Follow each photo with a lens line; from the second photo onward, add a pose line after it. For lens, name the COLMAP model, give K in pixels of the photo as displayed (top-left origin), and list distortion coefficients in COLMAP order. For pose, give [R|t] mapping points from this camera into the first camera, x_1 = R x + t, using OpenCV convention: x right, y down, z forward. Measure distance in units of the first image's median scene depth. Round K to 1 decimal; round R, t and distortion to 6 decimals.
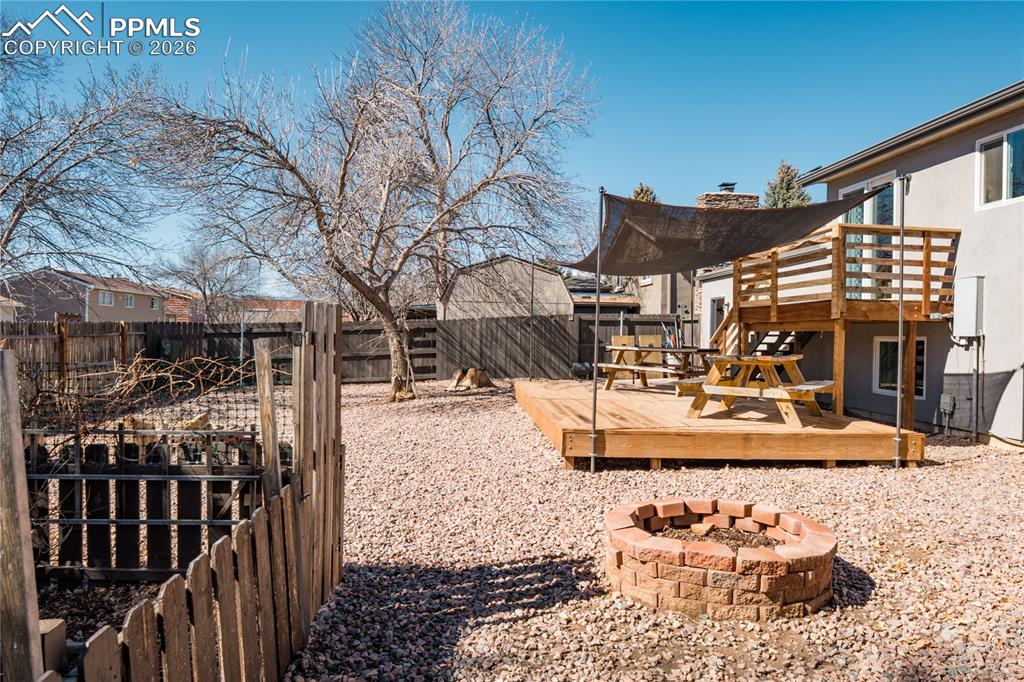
lens RADIAL K [[672.2, 0, 509.7], [0, 672.2, 341.7], [0, 0, 1]] dist [-0.022741, 0.000499]
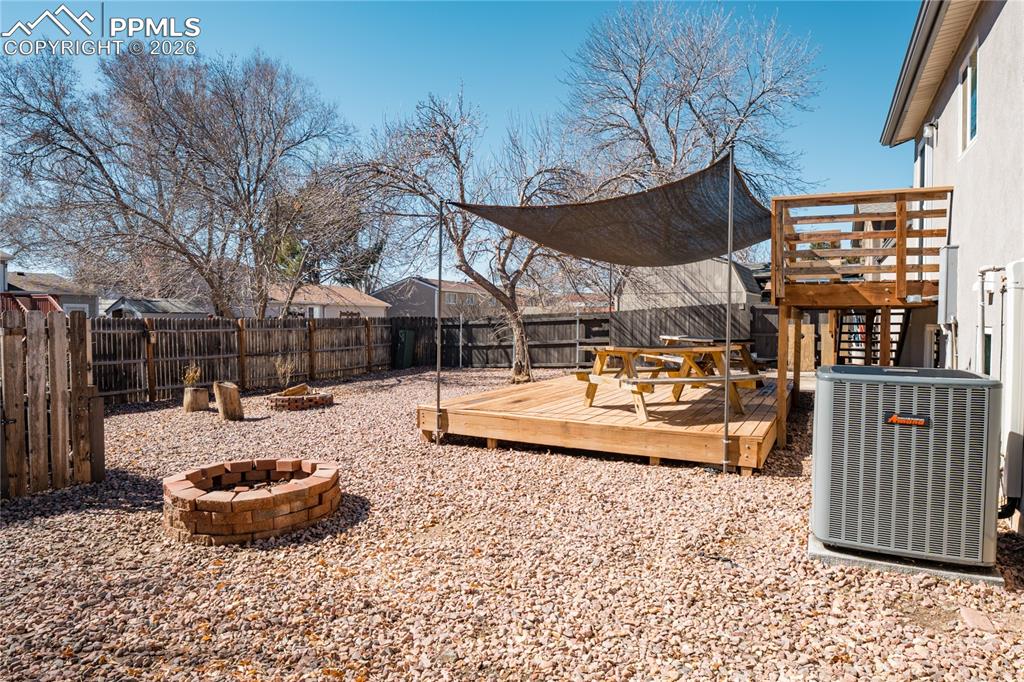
lens RADIAL K [[632.1, 0, 511.6], [0, 632.1, 339.5], [0, 0, 1]] dist [-0.028112, -0.002406]
pose [[0.852303, 0.004315, -0.523030, 0.392307], [0.002815, 0.999914, 0.012836, -0.000599], [0.523040, -0.012412, 0.852217, 0.068940]]
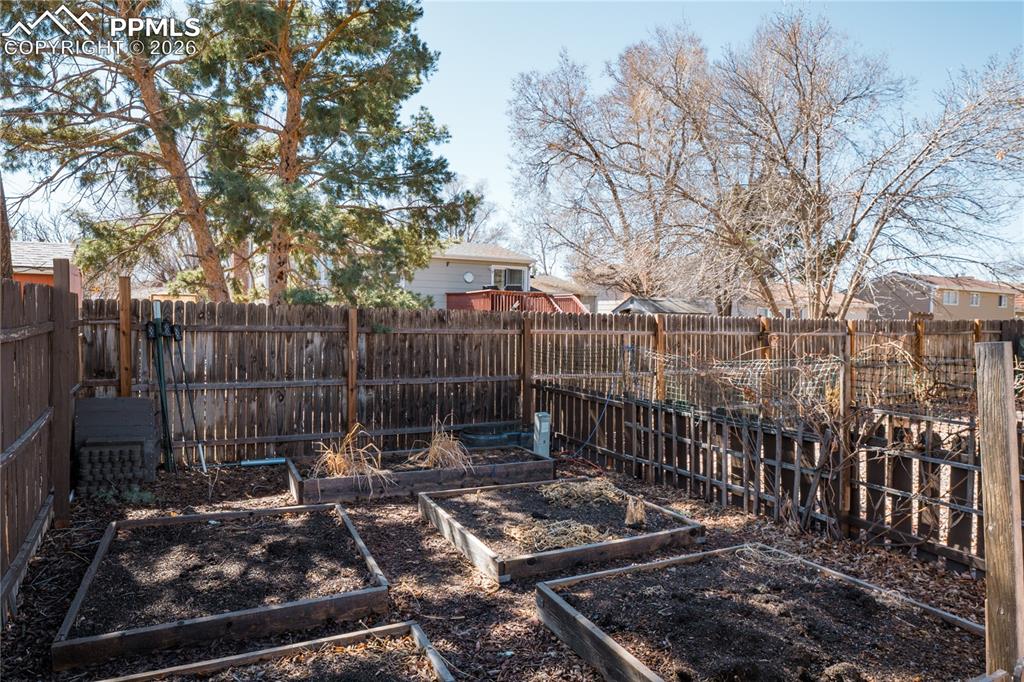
lens RADIAL K [[632.1, 0, 508.4], [0, 632.1, 341.4], [0, 0, 1]] dist [-0.028112, -0.002406]
pose [[0.400980, 0.023421, -0.915787, -0.012537], [-0.020489, 0.999652, 0.016594, 0.000947], [0.915857, 0.012109, 0.401321, -0.014004]]
